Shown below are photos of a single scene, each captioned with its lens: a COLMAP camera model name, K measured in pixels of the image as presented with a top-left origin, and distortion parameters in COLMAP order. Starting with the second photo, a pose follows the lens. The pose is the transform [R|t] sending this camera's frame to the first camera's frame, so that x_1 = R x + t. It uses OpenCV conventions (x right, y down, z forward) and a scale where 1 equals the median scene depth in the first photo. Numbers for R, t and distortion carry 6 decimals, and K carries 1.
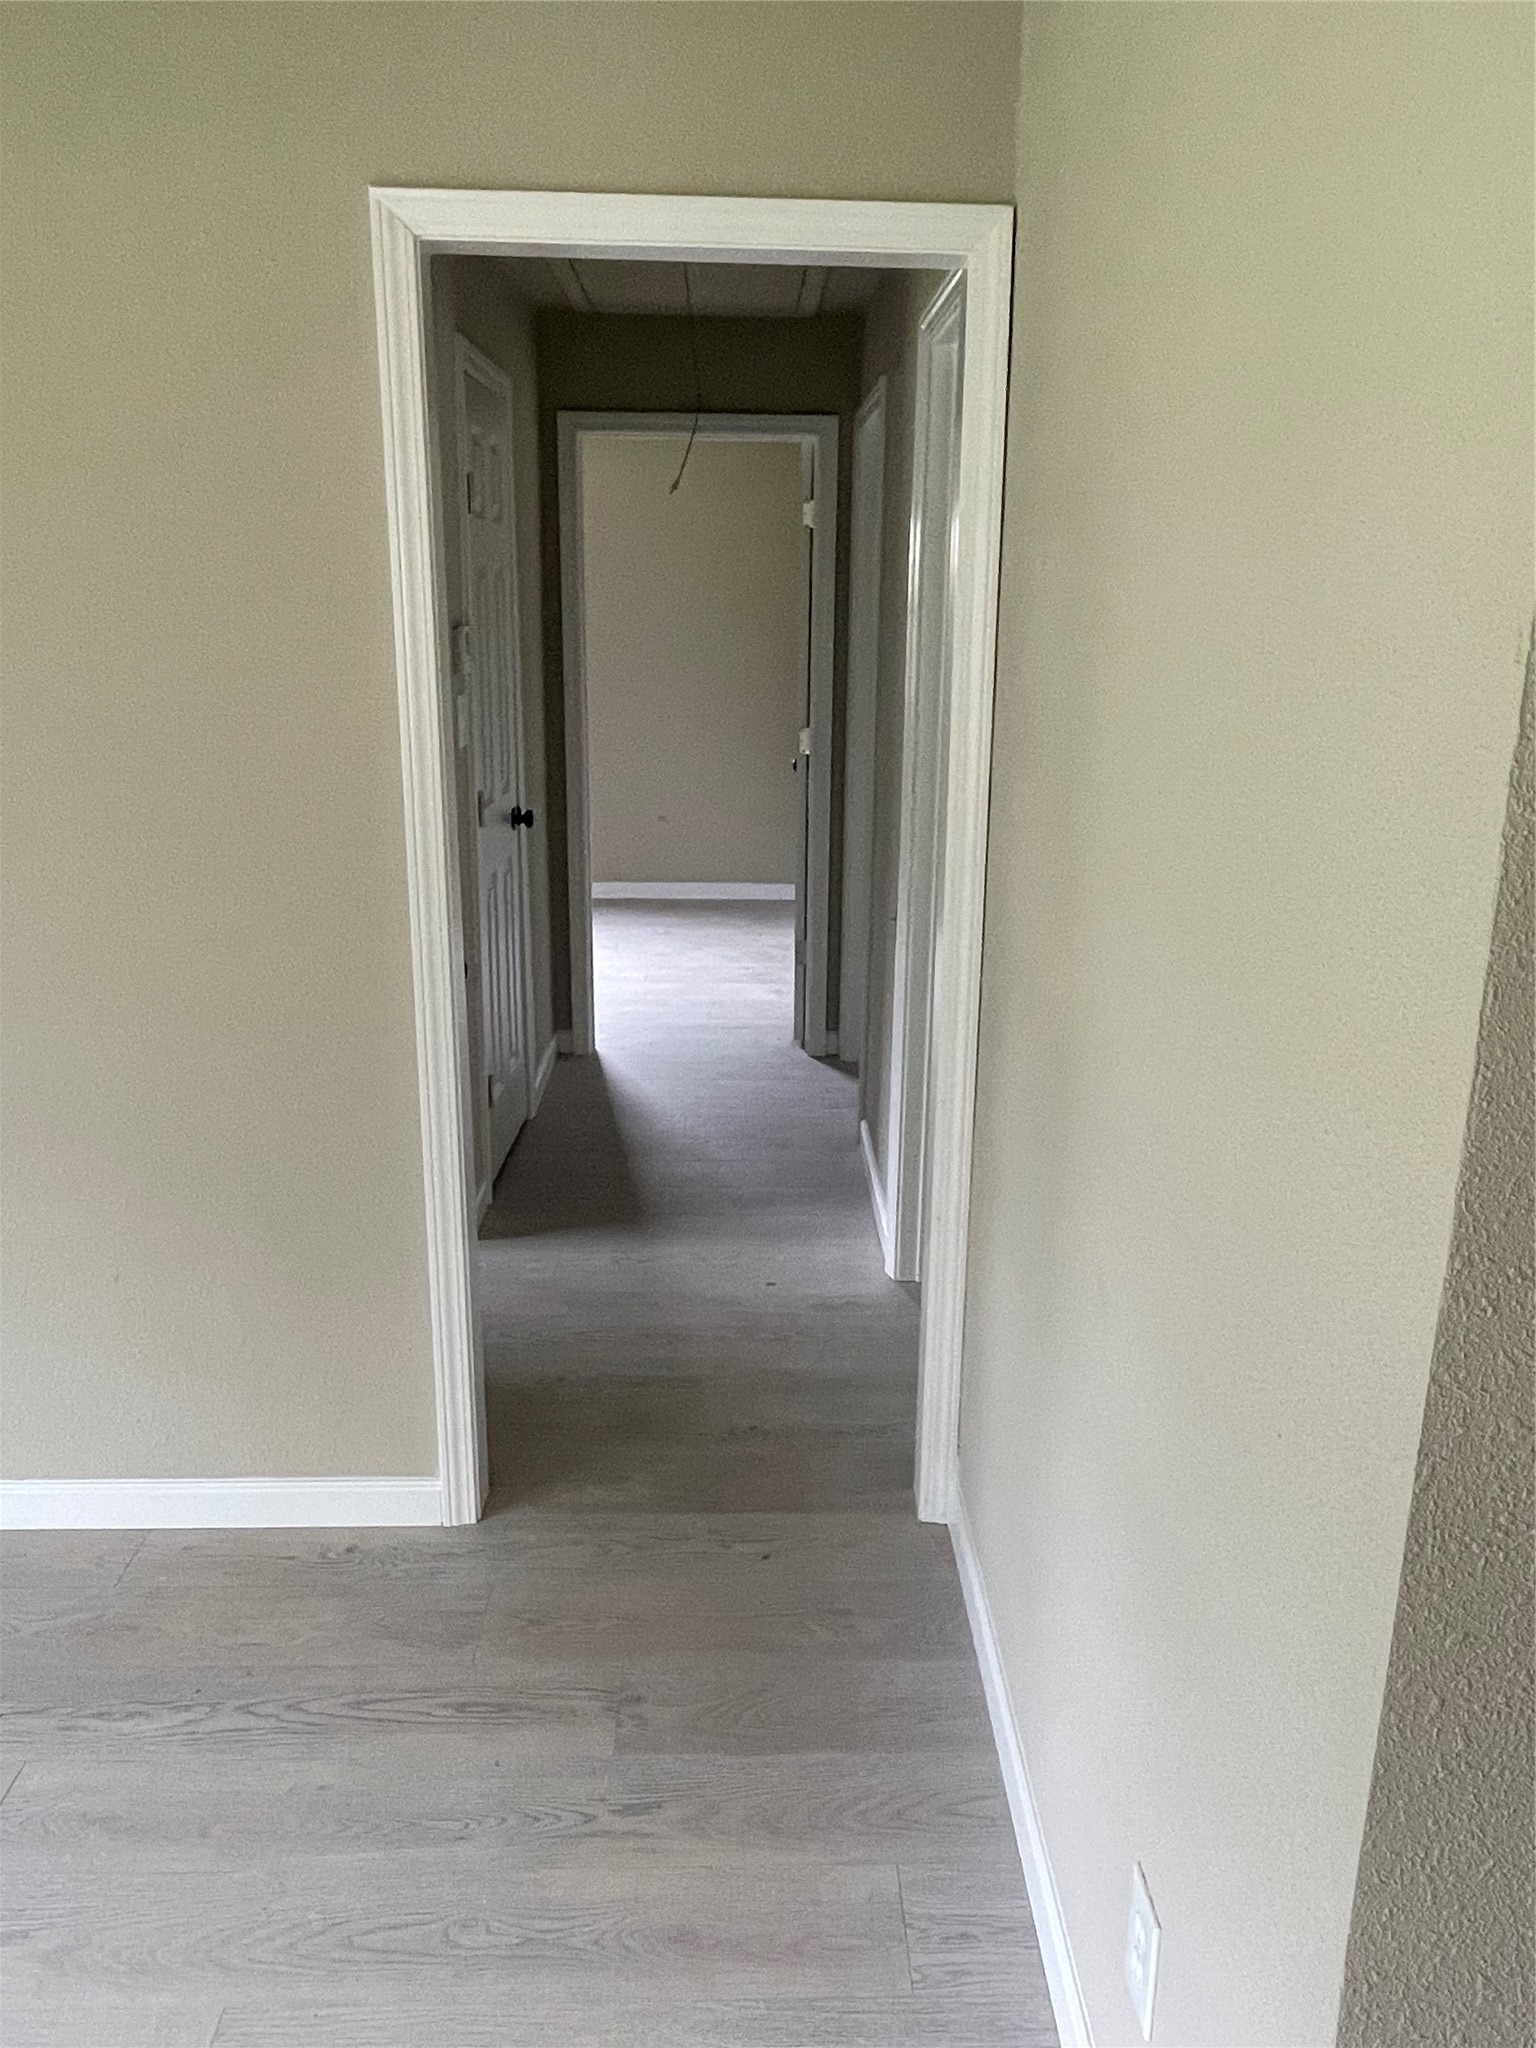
lens RADIAL K [[1514.3, 0, 773.3], [0, 1514.3, 1072.9], [0, 0, 1]] dist [-0.002784, 0.001202]
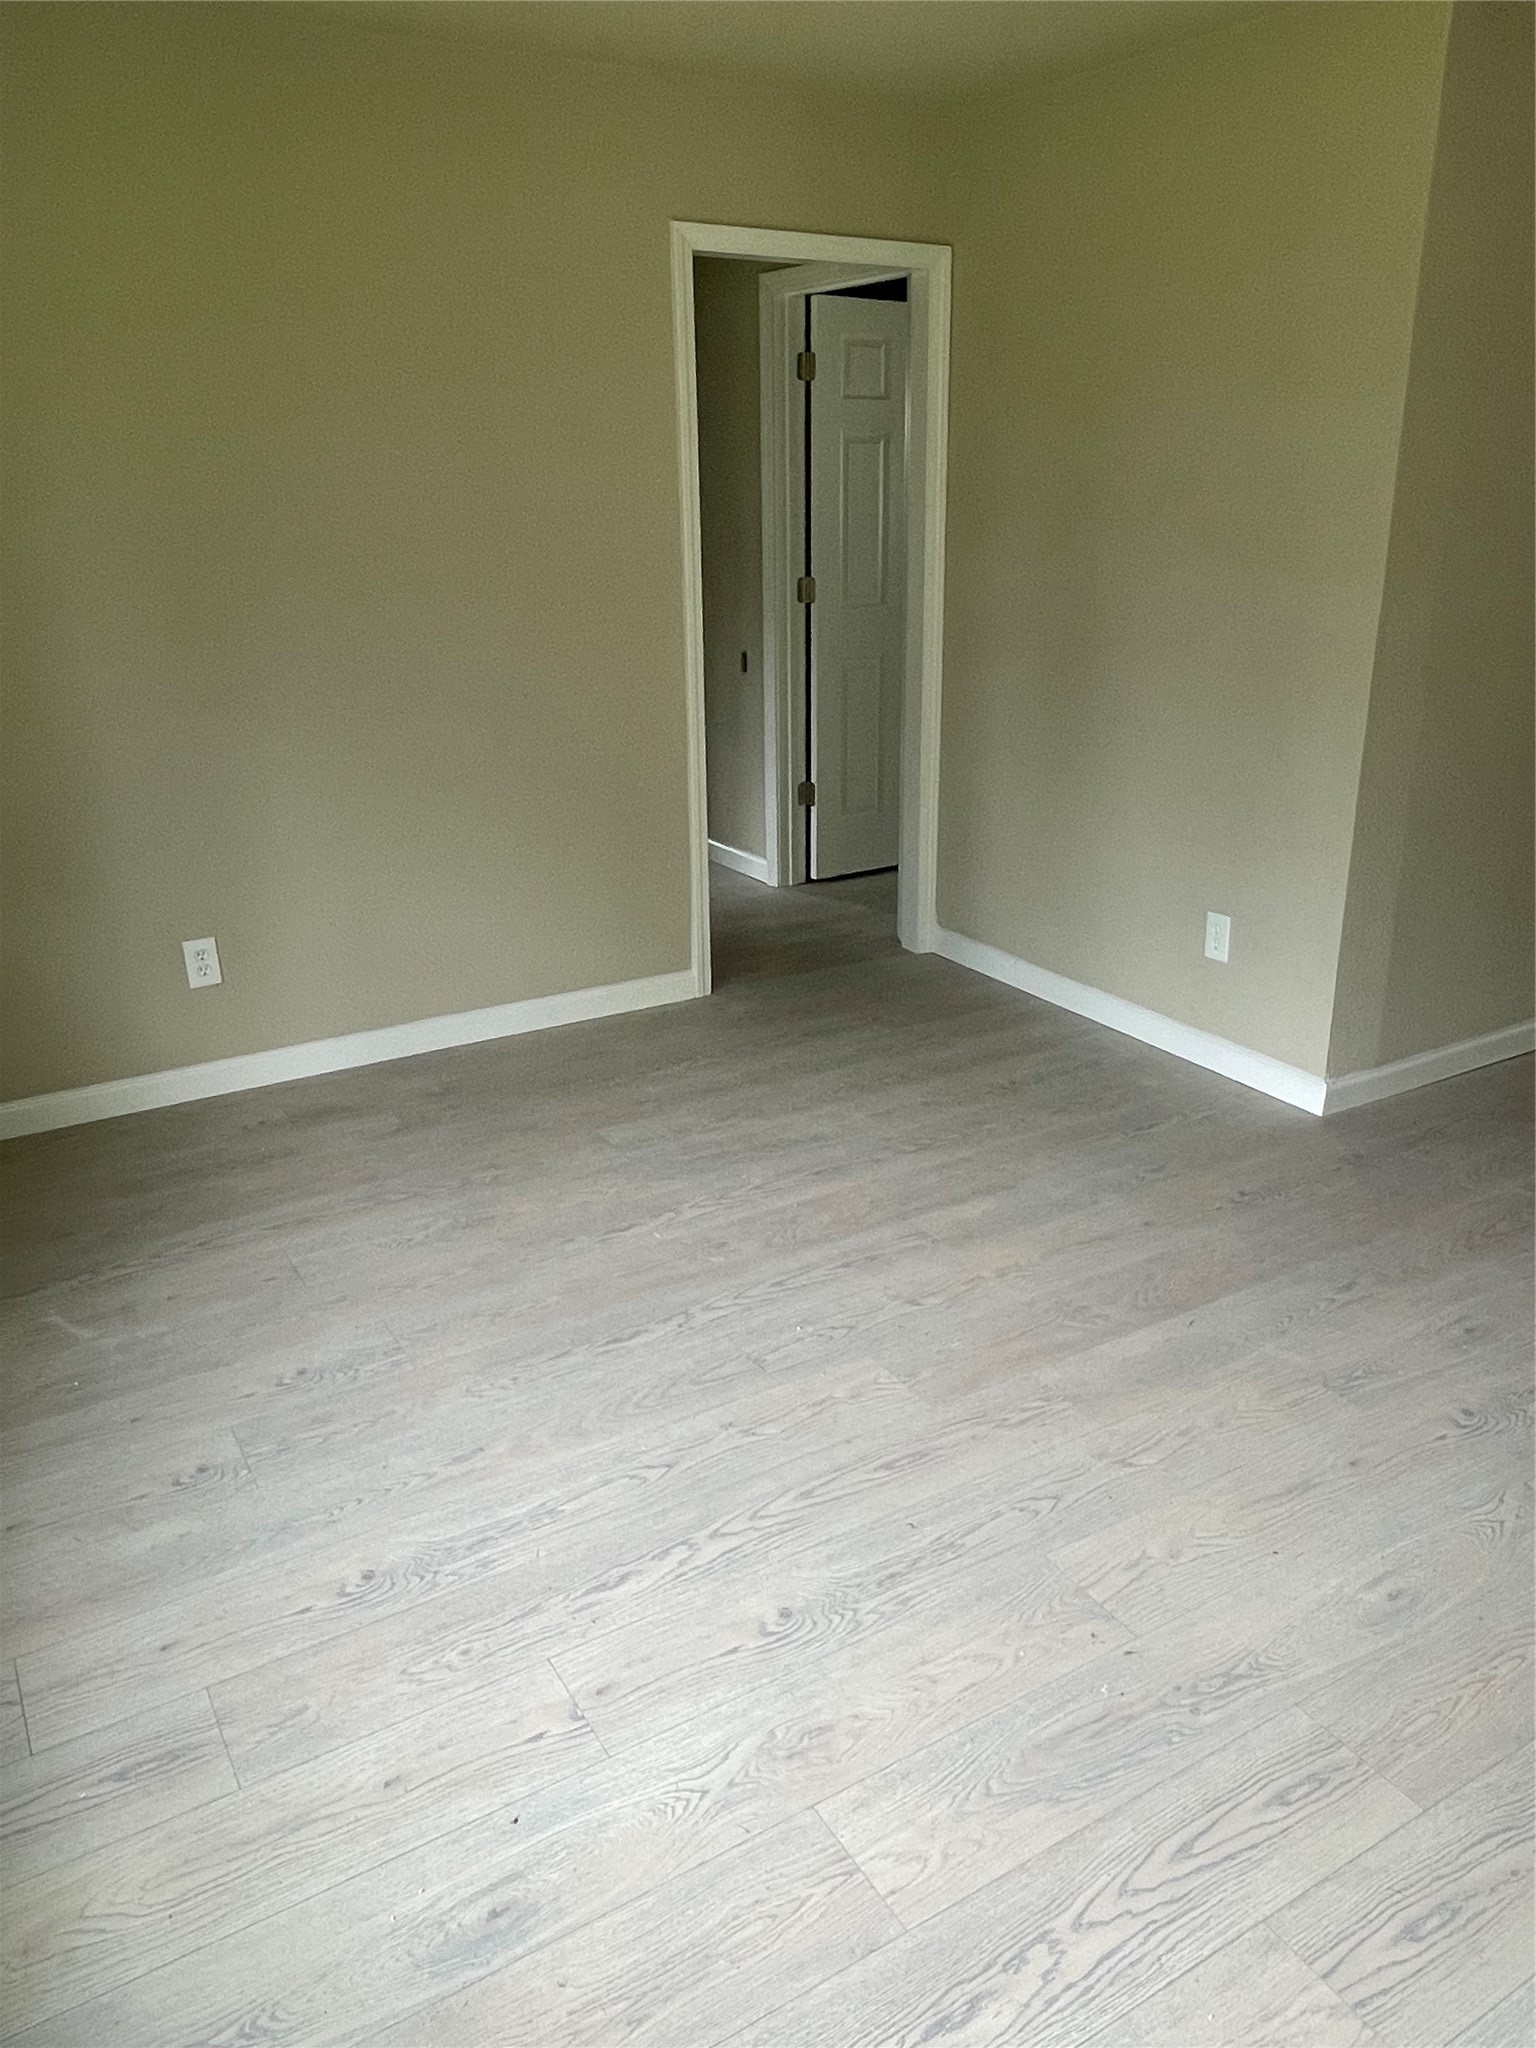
lens RADIAL K [[1506.9, 0, 781.7], [0, 1506.9, 1019.6], [0, 0, 1]] dist [-0.006251, 0.003020]
pose [[0.866116, -0.186409, 0.463783, -1.098833], [0.171149, 0.982369, 0.075225, 0.252416], [-0.469628, 0.014222, 0.882750, -0.647620]]
